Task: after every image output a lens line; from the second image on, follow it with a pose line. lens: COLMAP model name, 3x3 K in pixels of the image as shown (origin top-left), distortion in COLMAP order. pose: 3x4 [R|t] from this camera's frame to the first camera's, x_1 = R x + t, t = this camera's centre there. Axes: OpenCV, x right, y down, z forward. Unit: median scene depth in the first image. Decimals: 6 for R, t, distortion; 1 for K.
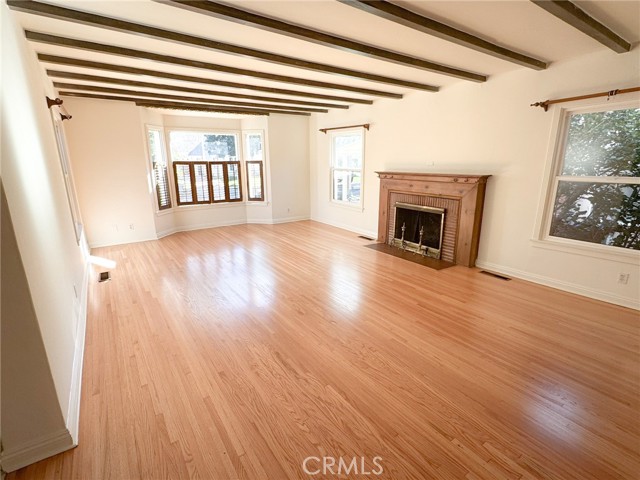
lens RADIAL K [[316.2, 0, 320.0], [0, 316.2, 240.0], [0, 0, 1]] dist [-0.002879, -0.000637]
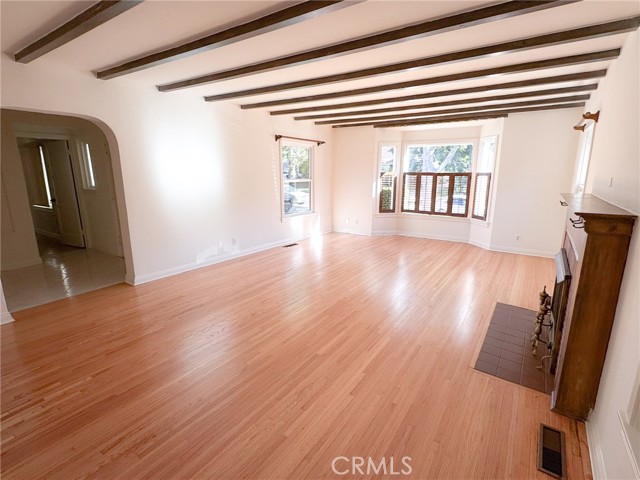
lens RADIAL K [[316.2, 0, 320.0], [0, 316.2, 240.0], [0, 0, 1]] dist [-0.002879, -0.000637]
pose [[0.358441, 0.205049, -0.910755, 0.486178], [-0.232883, 0.964377, 0.125467, -0.086657], [0.904038, 0.167127, 0.393425, 0.322664]]
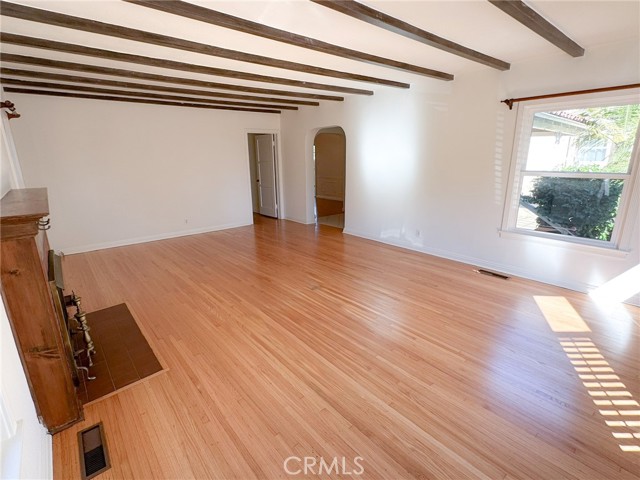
lens RADIAL K [[316.2, 0, 320.0], [0, 316.2, 240.0], [0, 0, 1]] dist [-0.002879, -0.000637]
pose [[-0.994704, 0.044631, -0.092585, -0.040629], [-0.006051, 0.873808, 0.486234, -0.288334], [0.102602, 0.484219, -0.868910, 1.106597]]
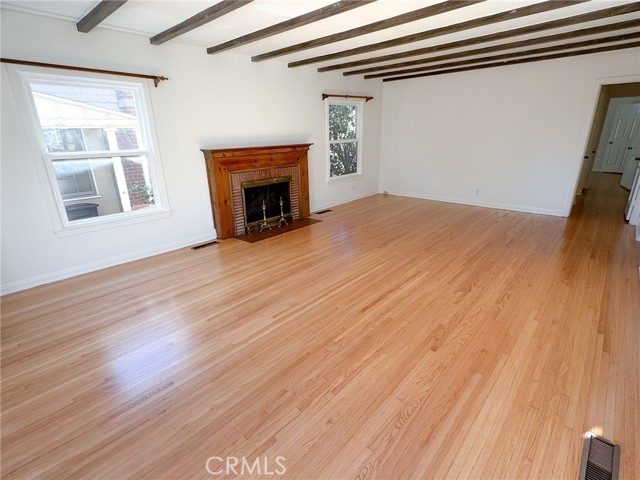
lens RADIAL K [[316.2, 0, 320.0], [0, 316.2, 240.0], [0, 0, 1]] dist [-0.002879, -0.000637]
pose [[-0.220875, -0.306116, 0.926017, -0.542442], [0.262320, 0.895833, 0.358707, -0.194757], [-0.939363, 0.322142, -0.117567, 0.790053]]
